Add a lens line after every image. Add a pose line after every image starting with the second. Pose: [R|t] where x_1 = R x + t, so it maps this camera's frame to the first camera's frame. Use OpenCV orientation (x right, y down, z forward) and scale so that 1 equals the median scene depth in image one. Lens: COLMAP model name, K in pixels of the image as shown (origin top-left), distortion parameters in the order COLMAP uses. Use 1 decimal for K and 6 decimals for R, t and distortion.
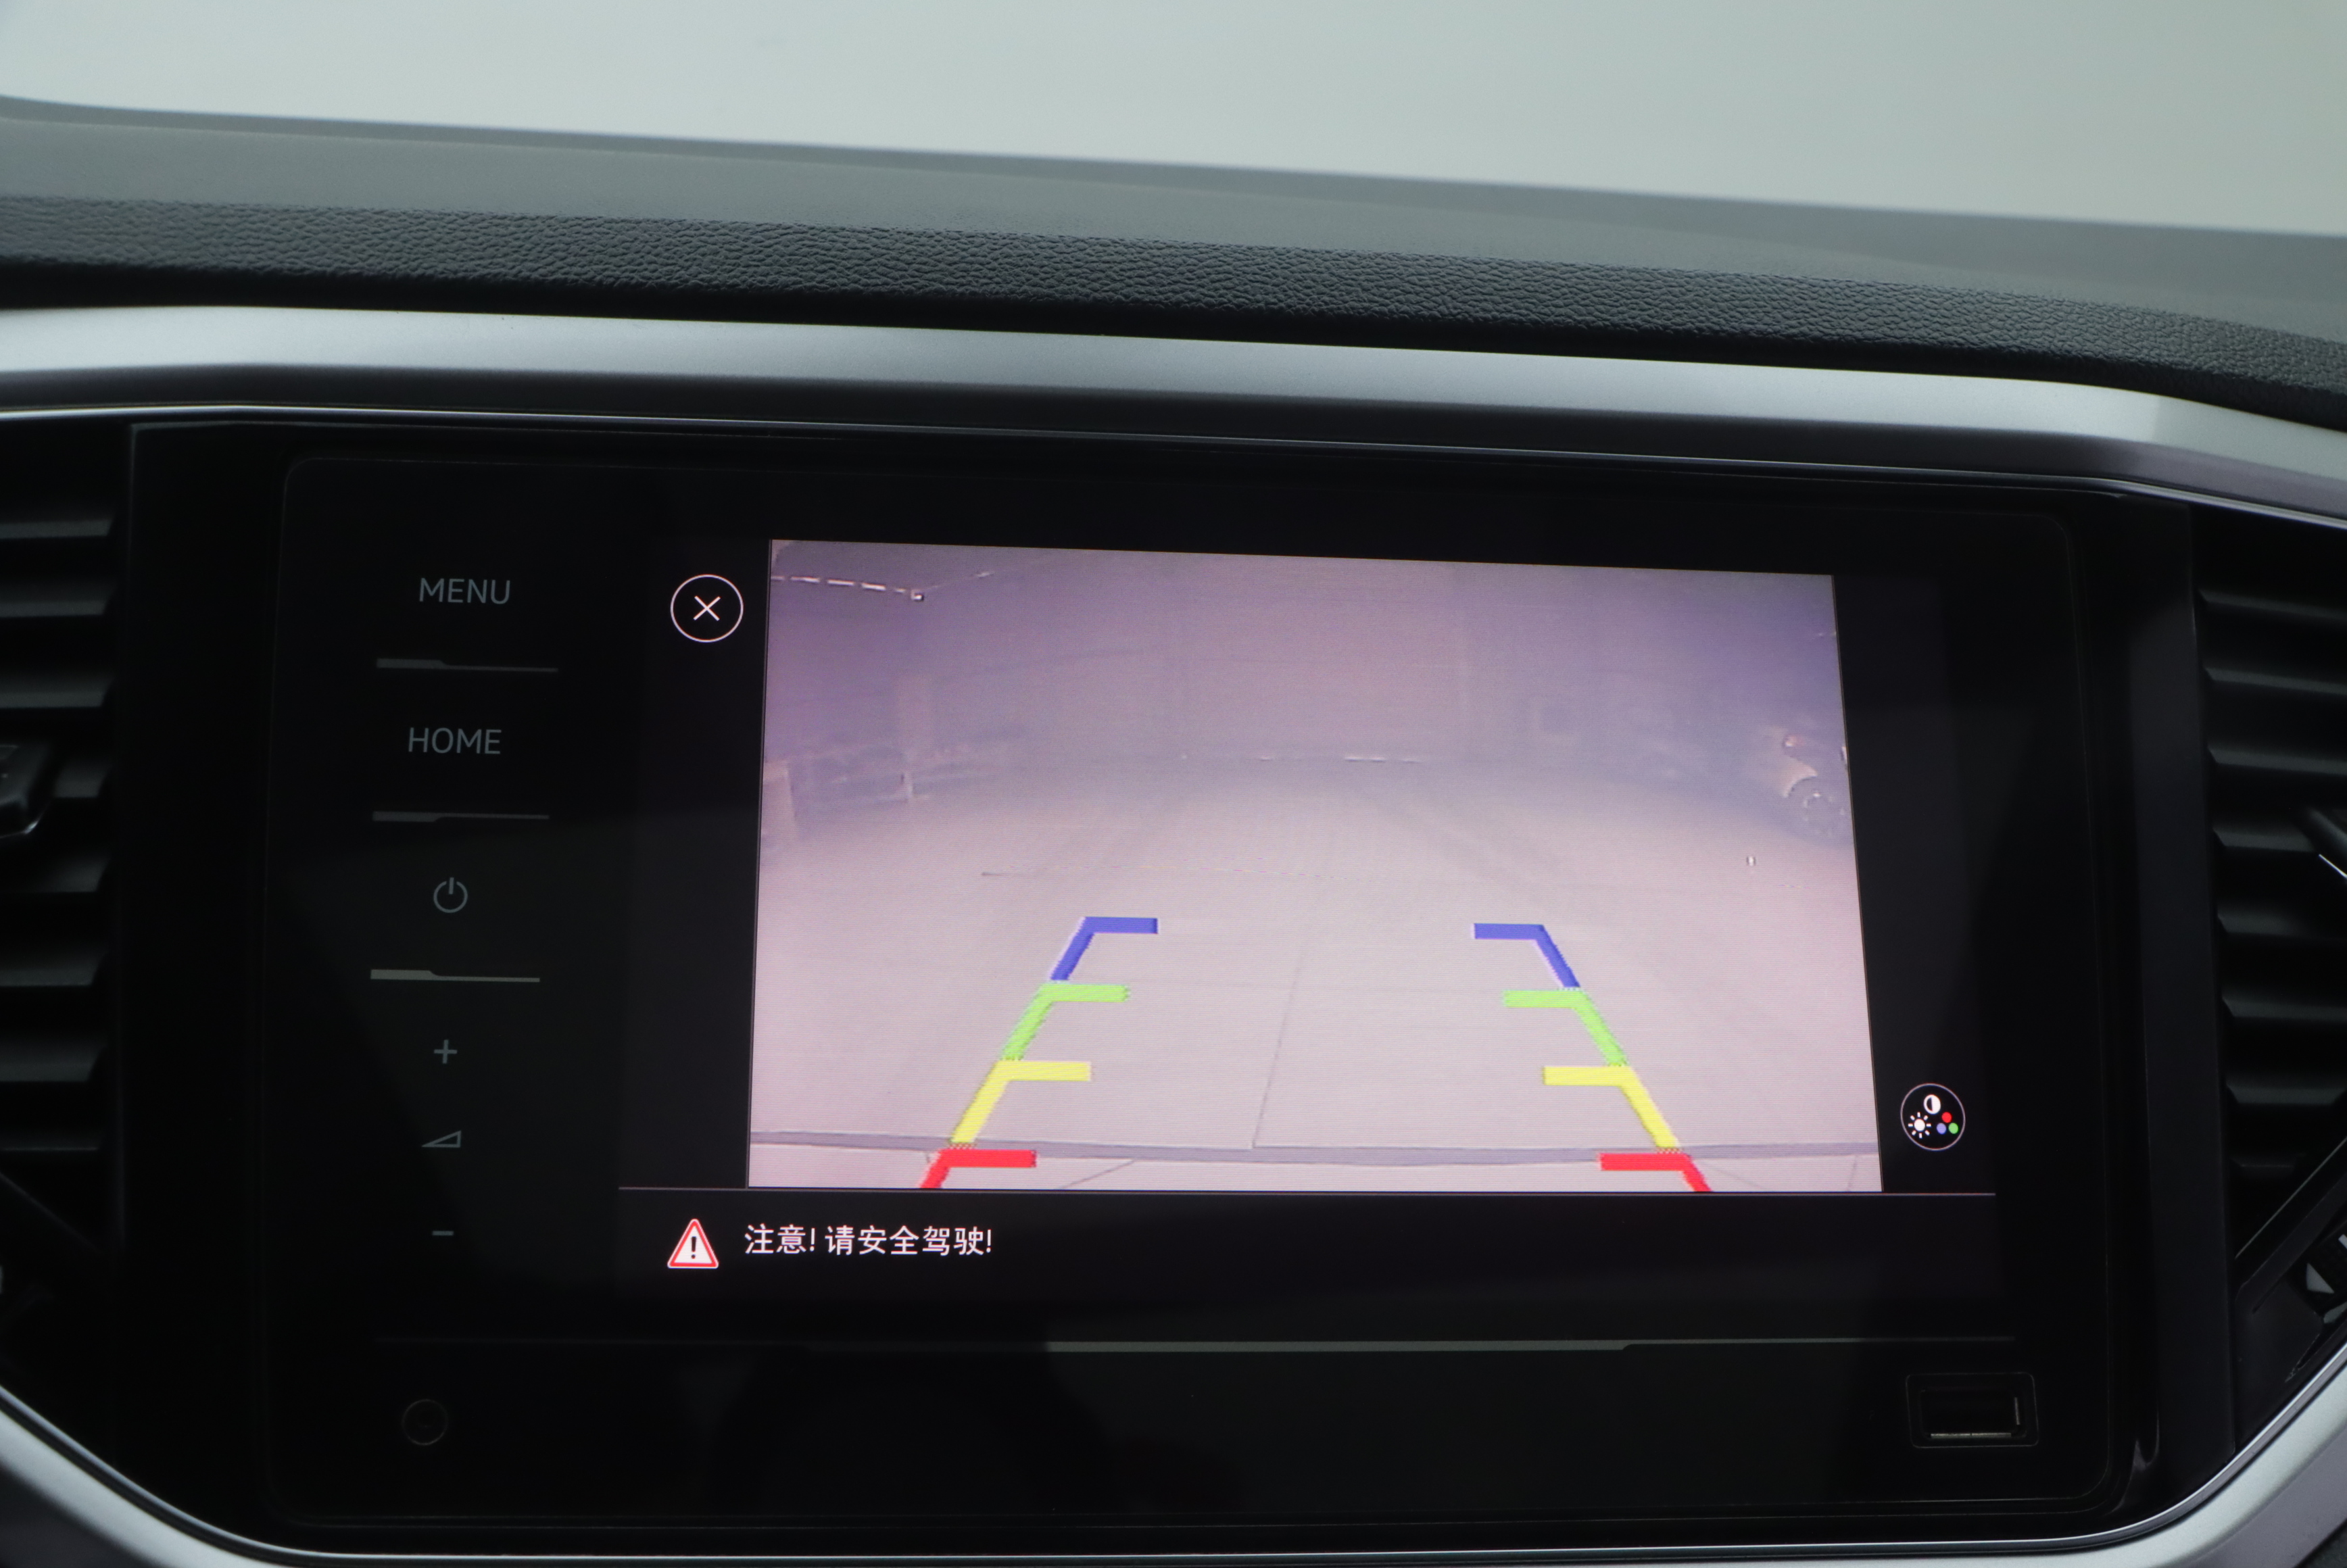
lens RADIAL K [[2633.8, 0, 1168.6], [0, 2633.8, 792.0], [0, 0, 1]] dist [-0.059954, 0.000000]
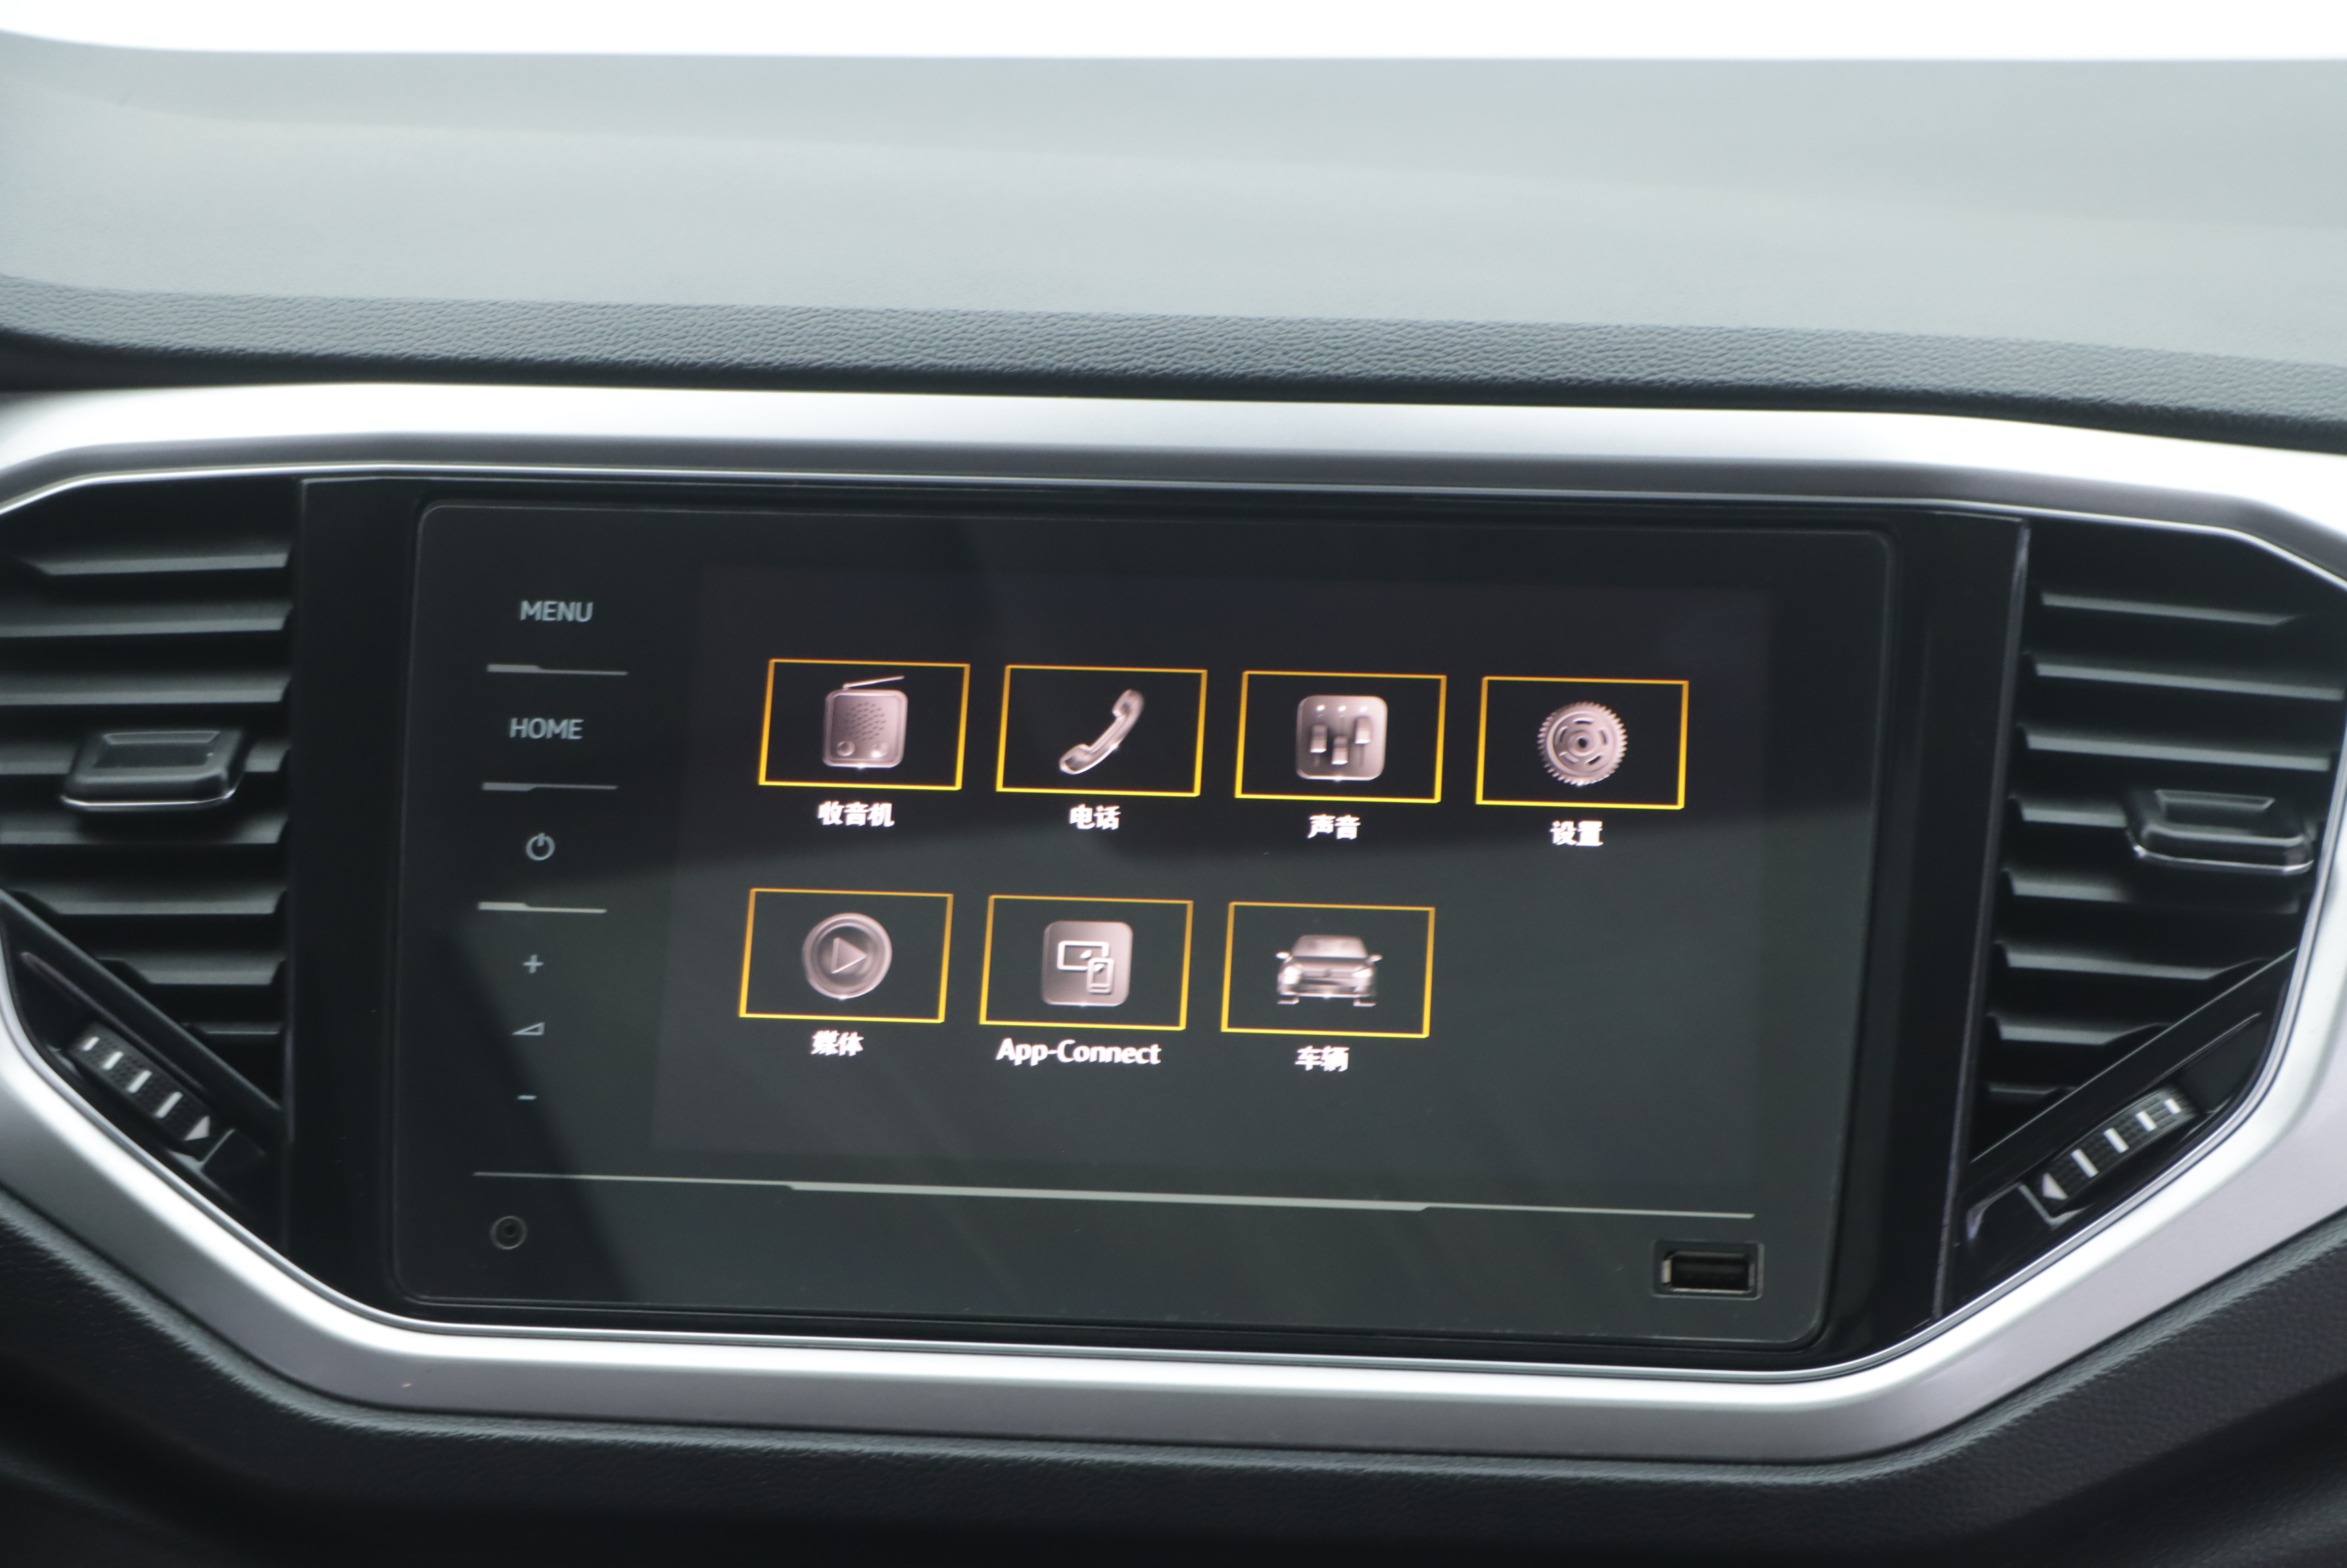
lens RADIAL K [[6422.5, 0, 1245.9], [0, 6422.5, 800.5], [0, 0, 1]] dist [0.339165, 0.000000]
pose [[0.975046, 0.002428, -0.221989, 0.756755], [-0.005020, 0.999926, -0.011115, 0.048903], [0.221945, 0.011952, 0.974986, -1.987795]]
